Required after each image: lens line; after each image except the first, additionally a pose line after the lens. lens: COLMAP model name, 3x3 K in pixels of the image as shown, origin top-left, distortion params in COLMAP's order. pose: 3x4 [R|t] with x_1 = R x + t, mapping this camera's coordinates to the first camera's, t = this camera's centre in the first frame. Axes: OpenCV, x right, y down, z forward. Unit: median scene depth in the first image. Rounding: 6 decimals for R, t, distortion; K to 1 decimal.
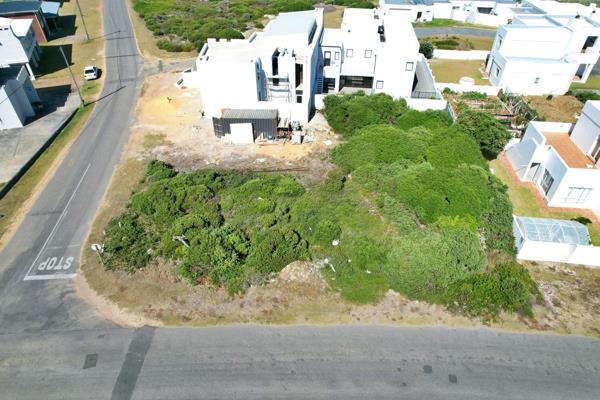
lens RADIAL K [[383.7, 0, 300.5], [0, 383.7, 200.3], [0, 0, 1]] dist [-0.077821, 0.070740]
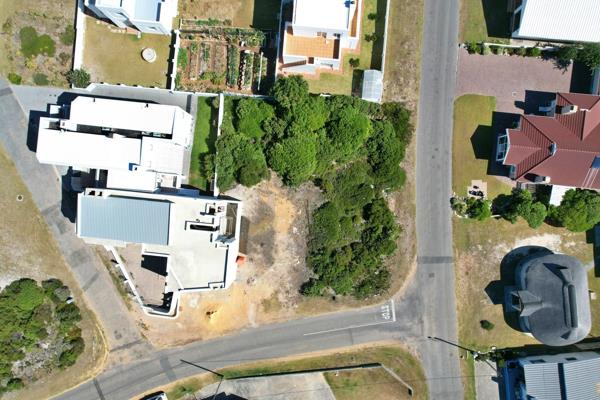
lens RADIAL K [[383.7, 0, 300.5], [0, 383.7, 200.3], [0, 0, 1]] dist [-0.077821, 0.070740]
pose [[-0.026516, -0.999439, -0.020451, 0.058380], [0.625401, -0.032546, 0.779624, -1.506415], [-0.779853, 0.007882, 0.625914, -0.017482]]
